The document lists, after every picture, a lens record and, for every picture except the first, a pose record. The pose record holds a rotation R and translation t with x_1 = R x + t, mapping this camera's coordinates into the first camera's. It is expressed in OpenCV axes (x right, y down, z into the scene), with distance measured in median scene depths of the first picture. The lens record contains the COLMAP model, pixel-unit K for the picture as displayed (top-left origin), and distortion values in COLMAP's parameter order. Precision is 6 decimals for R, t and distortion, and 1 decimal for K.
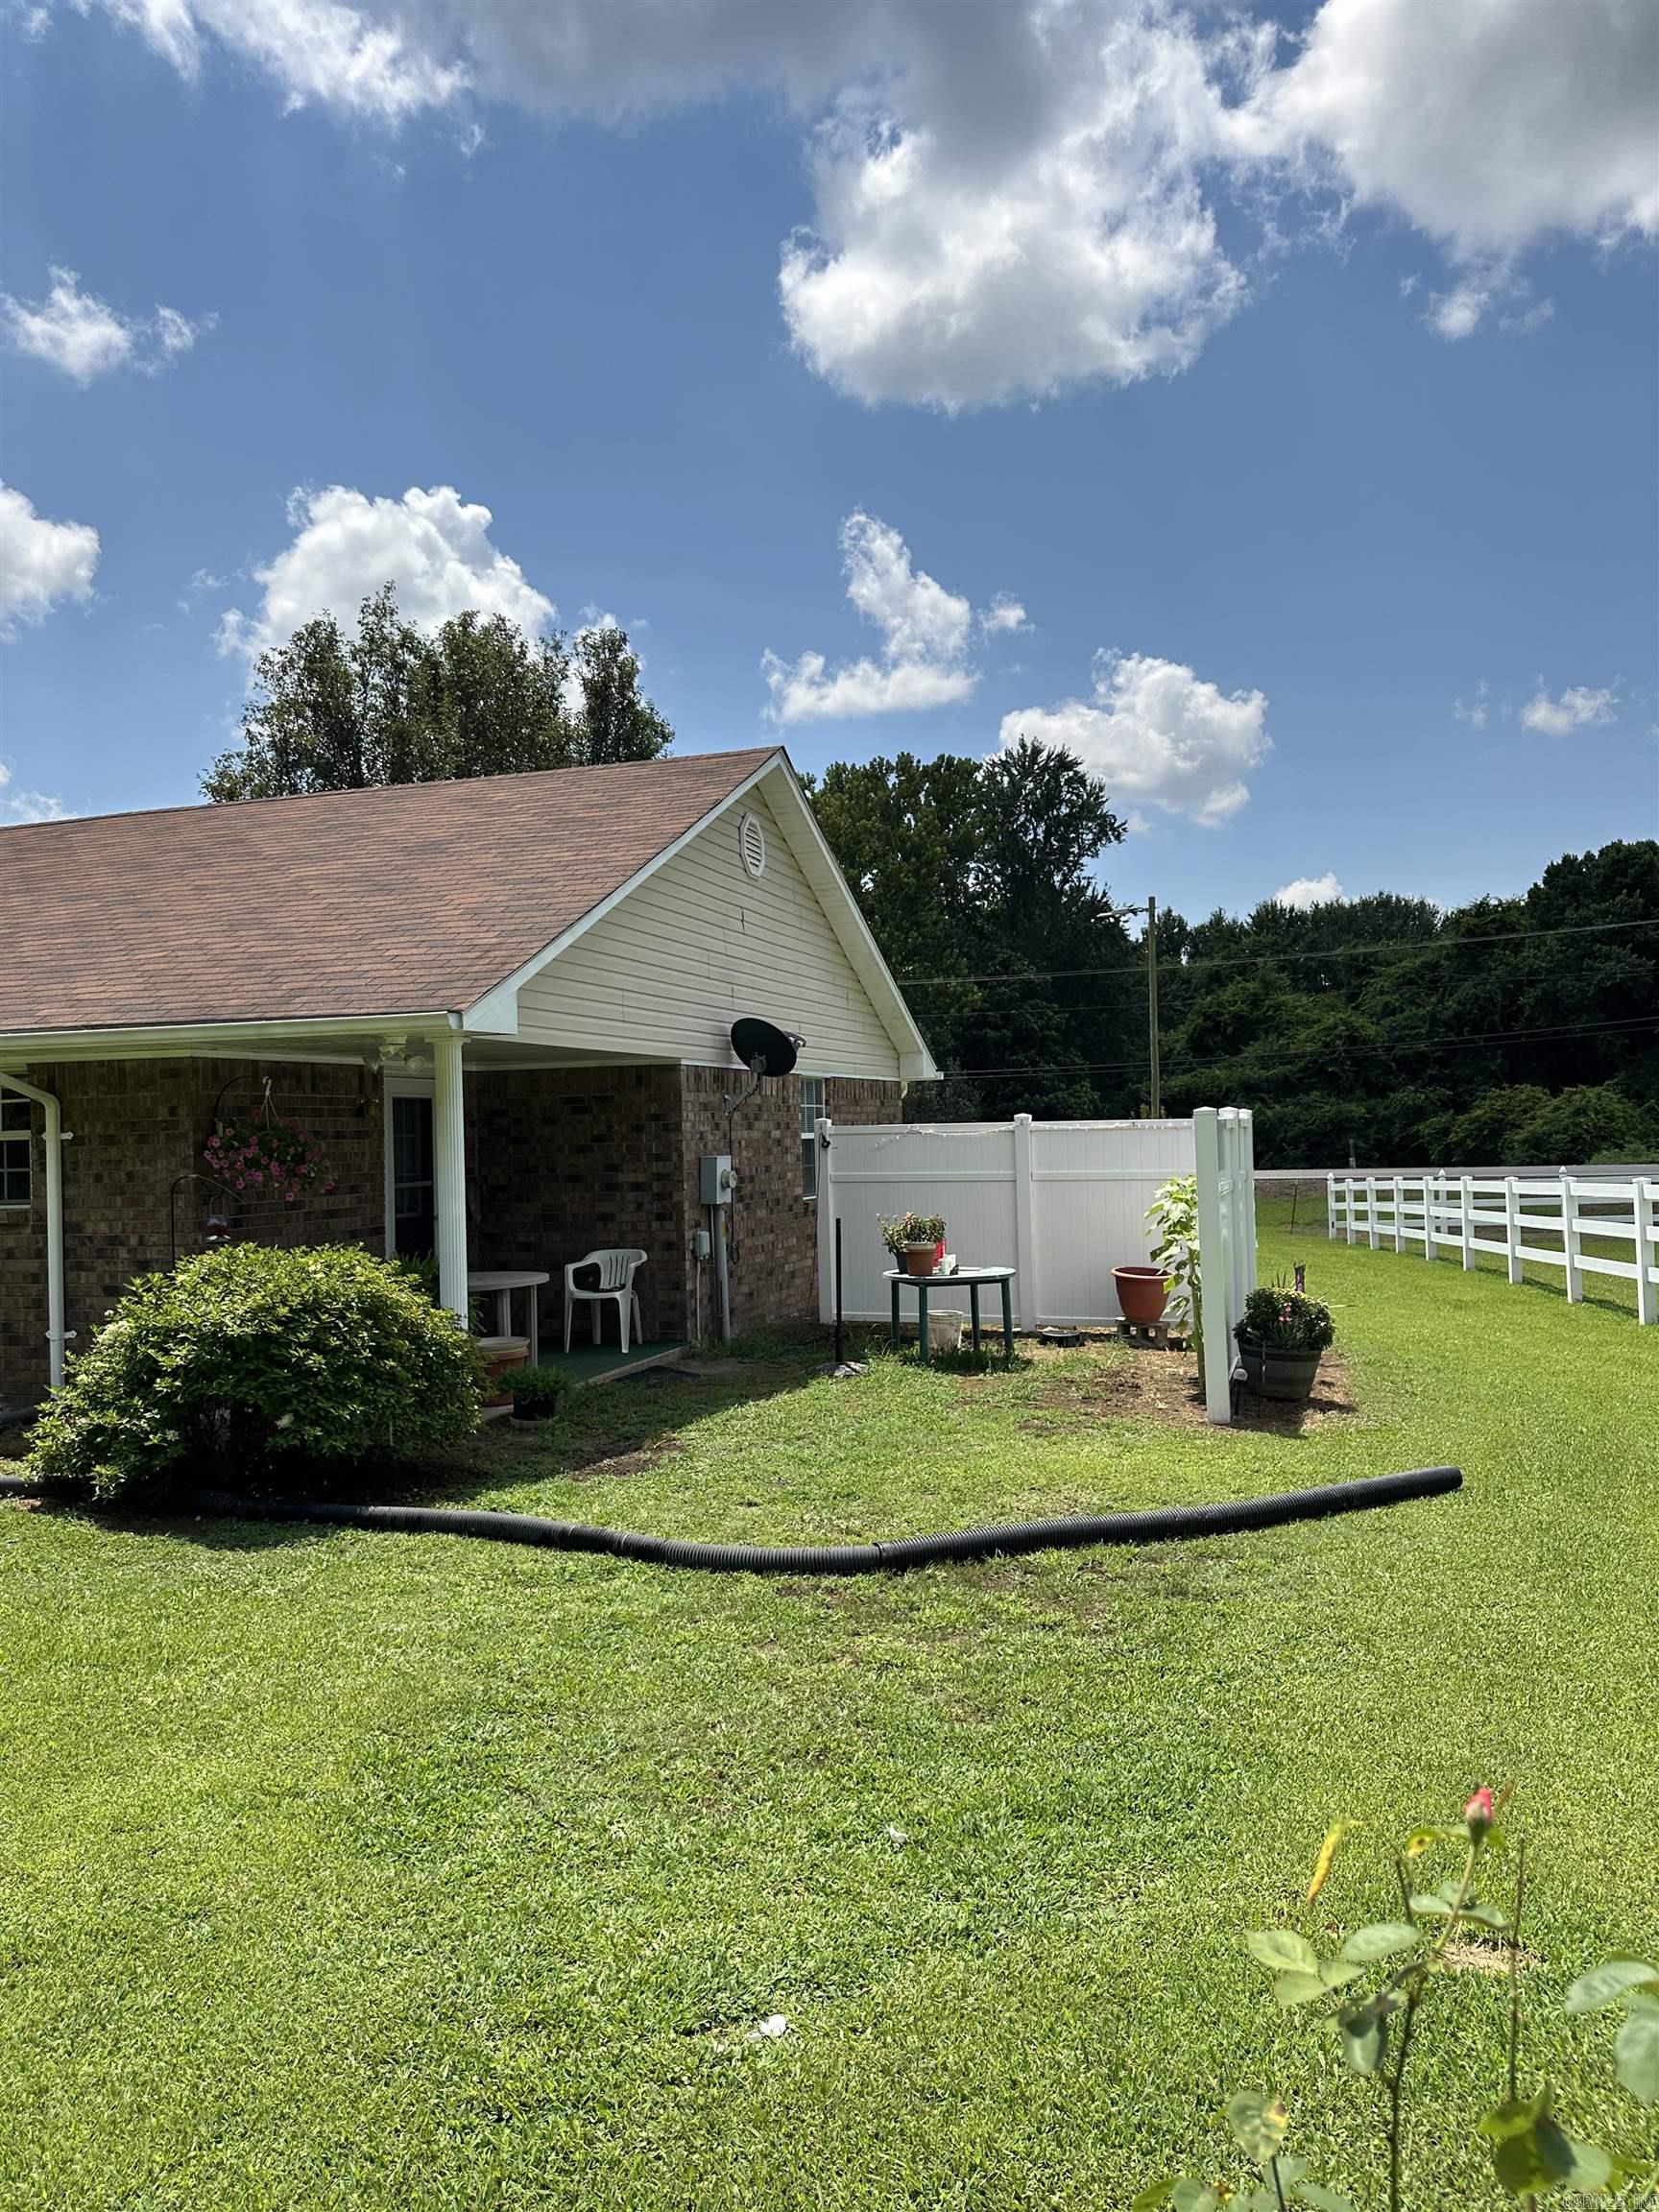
lens RADIAL K [[1549.0, 0, 831.6], [0, 1549.0, 1114.8], [0, 0, 1]] dist [0.173930, -0.310345]
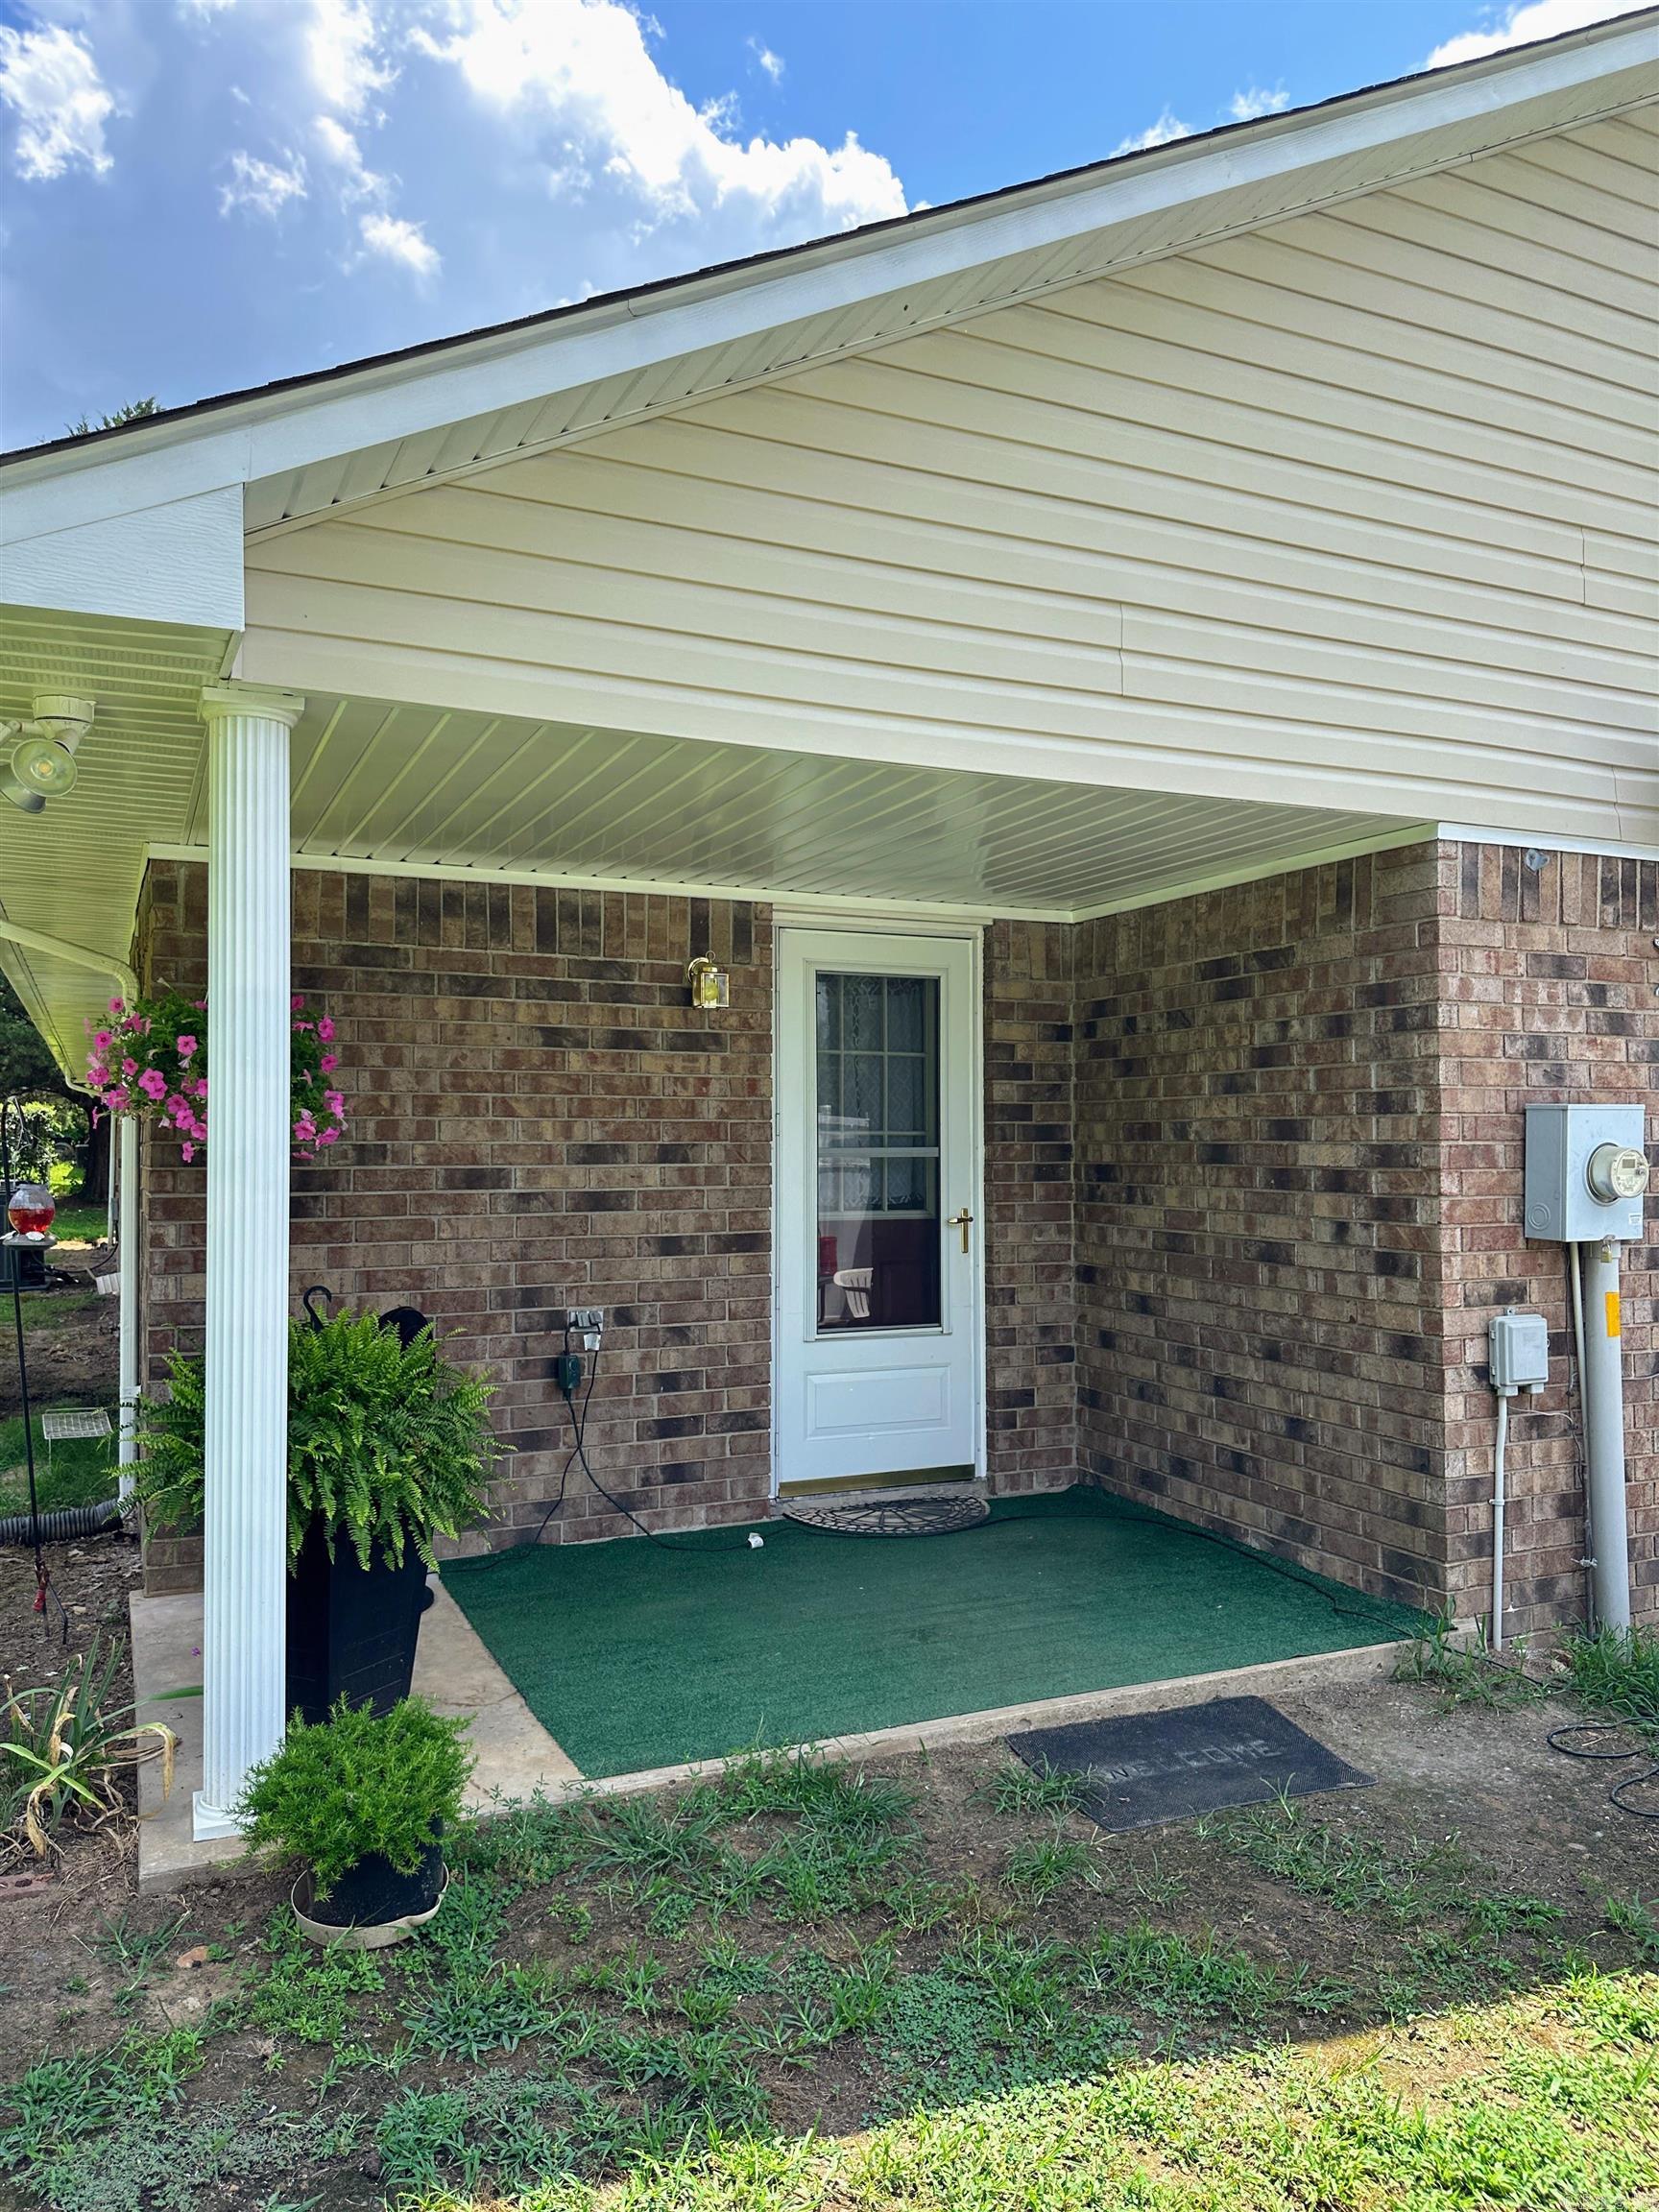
lens RADIAL K [[1549.0, 0, 831.6], [0, 1549.0, 1114.8], [0, 0, 1]] dist [0.173930, -0.310345]
pose [[0.688664, 0.013358, -0.724957, 0.069244], [-0.009241, 0.999911, 0.009646, 0.027574], [0.725021, 0.000056, 0.688726, 0.641737]]
